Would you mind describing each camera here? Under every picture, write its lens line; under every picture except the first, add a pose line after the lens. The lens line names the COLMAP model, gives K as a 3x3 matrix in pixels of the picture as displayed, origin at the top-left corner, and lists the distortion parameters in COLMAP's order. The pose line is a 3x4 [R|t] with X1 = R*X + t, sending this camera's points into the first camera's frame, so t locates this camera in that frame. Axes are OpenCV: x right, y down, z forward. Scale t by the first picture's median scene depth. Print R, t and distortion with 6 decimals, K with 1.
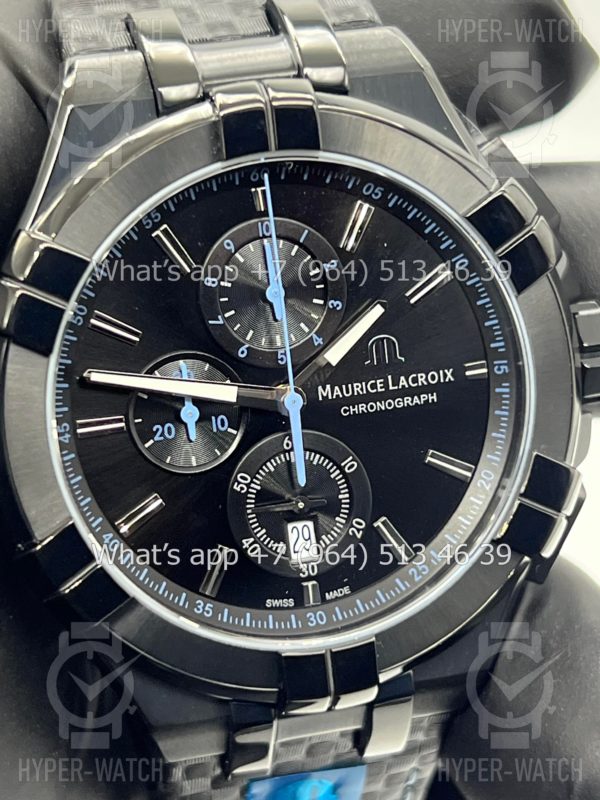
lens RADIAL K [[1855.5, 0, 293.6], [0, 1855.5, 402.3], [0, 0, 1]] dist [0.192985, 0.000000]
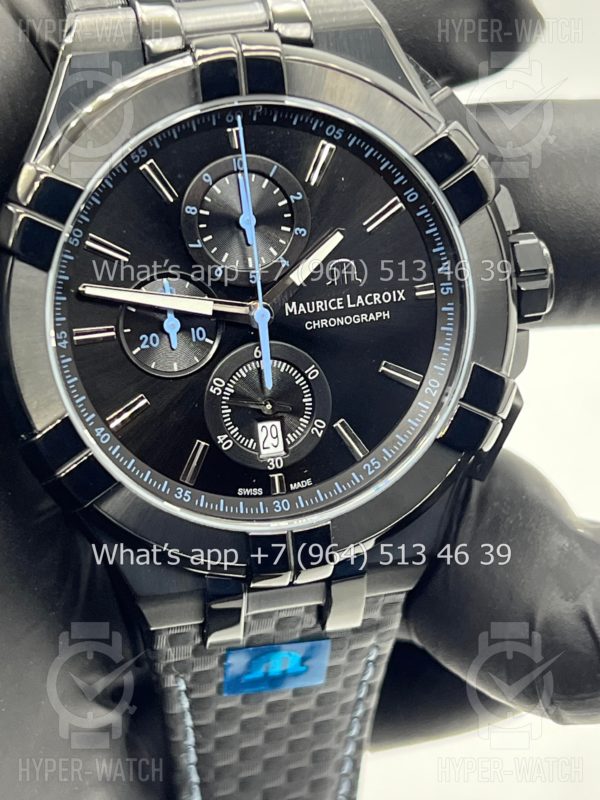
lens RADIAL K [[1855.5, 0, 293.5], [0, 1855.5, 398.5], [0, 0, 1]] dist [0.192985, 0.000000]
pose [[0.999475, 0.011476, -0.030305, 0.054113], [-0.011099, 0.999859, 0.012590, 0.035836], [0.030445, -0.012247, 0.999461, -0.146957]]
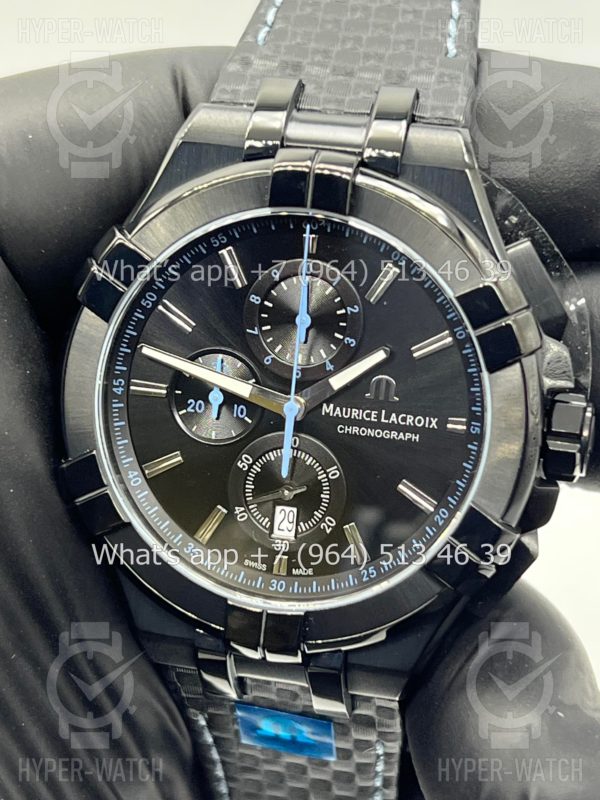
lens RADIAL K [[1855.5, 0, 298.7], [0, 1855.5, 399.6], [0, 0, 1]] dist [0.192985, 0.000000]
pose [[0.885653, 0.254834, -0.388173, 0.474781], [-0.249431, 0.966195, 0.065201, -0.086965], [0.391666, 0.039077, 0.919277, -0.129570]]
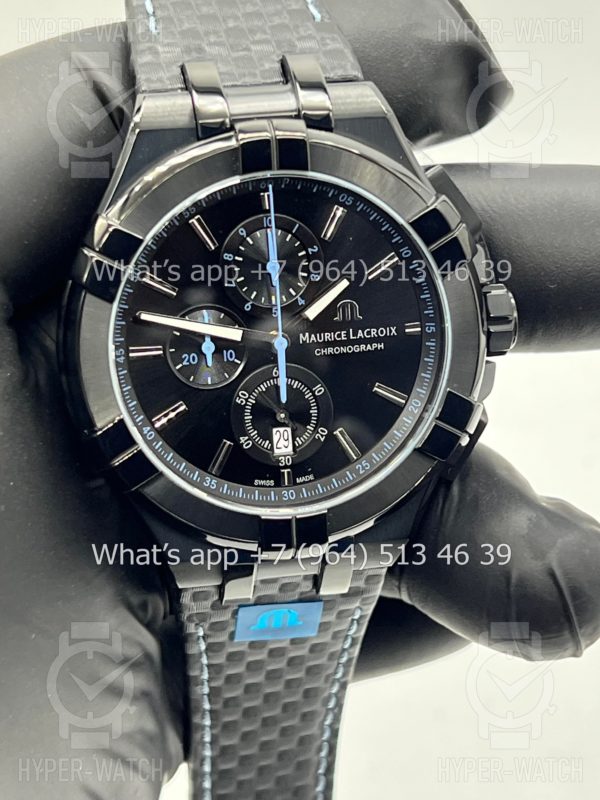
lens RADIAL K [[1855.5, 0, 315.8], [0, 1855.5, 391.5], [0, 0, 1]] dist [0.192985, 0.000000]
pose [[0.997656, 0.063893, -0.024517, 0.063610], [-0.062603, 0.996775, 0.050195, -0.036776], [0.027645, -0.048542, 0.998438, -0.427373]]
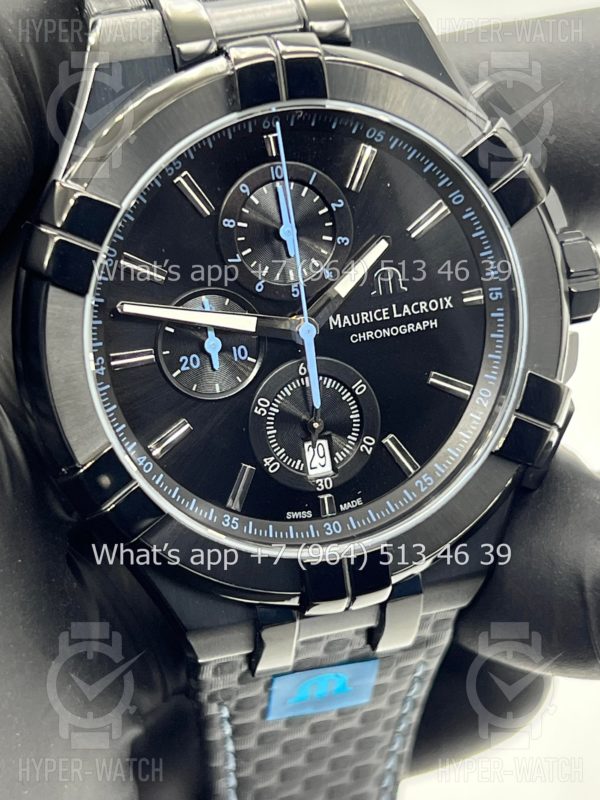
lens RADIAL K [[1855.5, 0, 288.9], [0, 1855.5, 405.7], [0, 0, 1]] dist [0.192985, 0.000000]
pose [[0.999490, -0.027905, 0.015532, -0.028913], [0.027120, 0.998449, 0.048629, -0.009919], [-0.016865, -0.048183, 0.998696, -0.091327]]
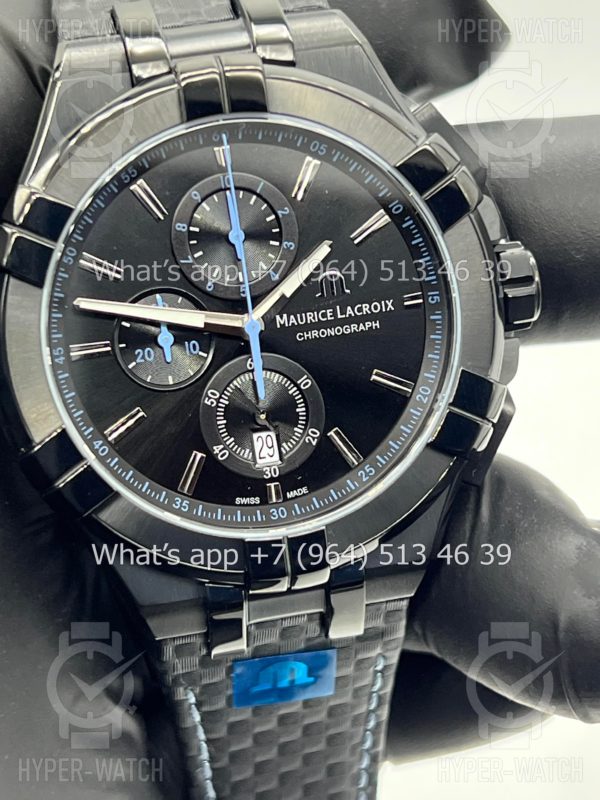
lens RADIAL K [[1855.5, 0, 301.5], [0, 1855.5, 398.9], [0, 0, 1]] dist [0.192985, 0.000000]
pose [[0.997516, -0.018197, -0.068055, 0.108980], [0.016416, 0.999510, -0.026638, 0.076200], [0.068507, 0.025454, 0.997326, -0.172146]]
